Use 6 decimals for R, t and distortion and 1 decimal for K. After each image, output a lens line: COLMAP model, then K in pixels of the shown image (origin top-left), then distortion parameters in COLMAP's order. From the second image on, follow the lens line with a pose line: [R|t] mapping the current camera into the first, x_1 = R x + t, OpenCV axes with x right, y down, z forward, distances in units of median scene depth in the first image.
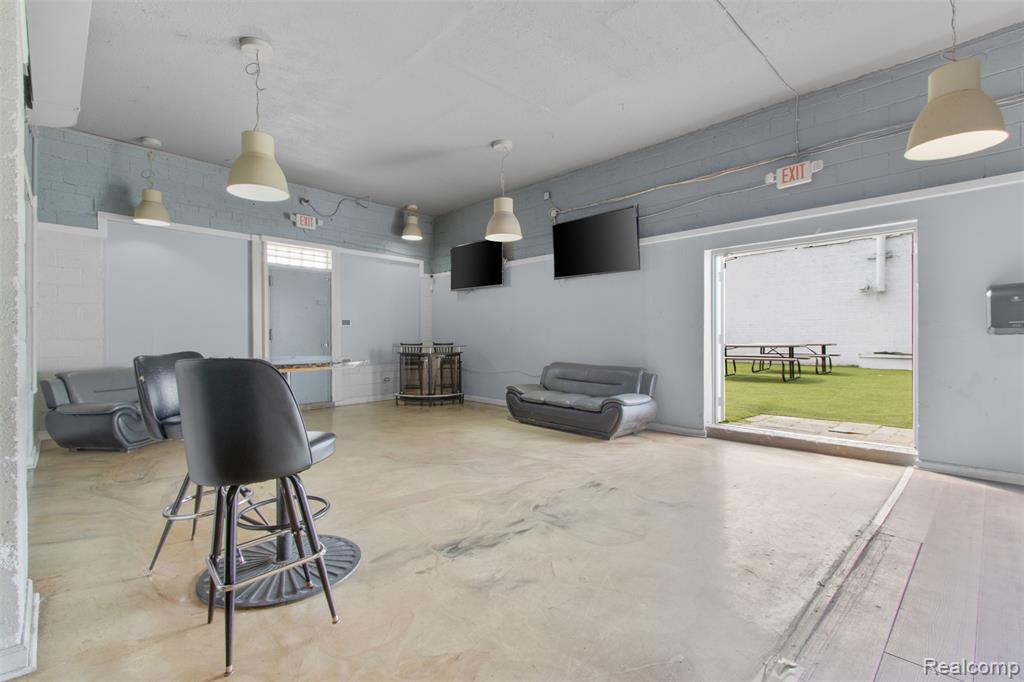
lens RADIAL K [[470.3, 0, 514.0], [0, 470.3, 338.0], [0, 0, 1]] dist [0.003736, 0.000261]
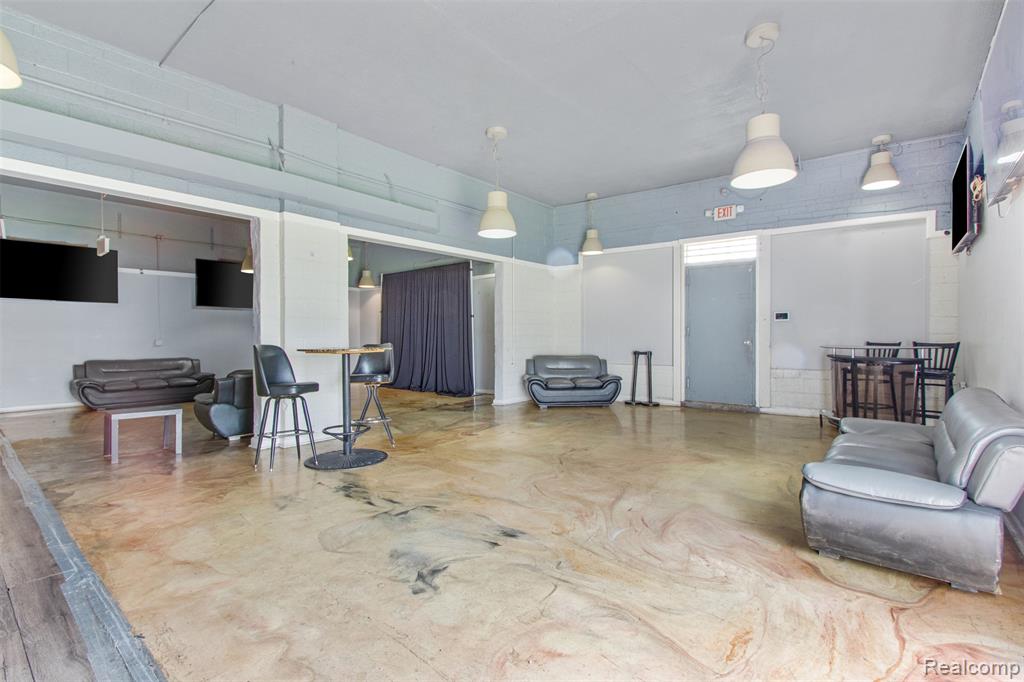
lens RADIAL K [[470.3, 0, 514.0], [0, 470.3, 338.0], [0, 0, 1]] dist [0.003736, 0.000261]
pose [[0.106449, 0.006465, -0.994297, 1.067169], [0.003149, 0.999972, 0.006839, -0.003245], [0.994313, -0.003859, 0.106425, 1.088322]]
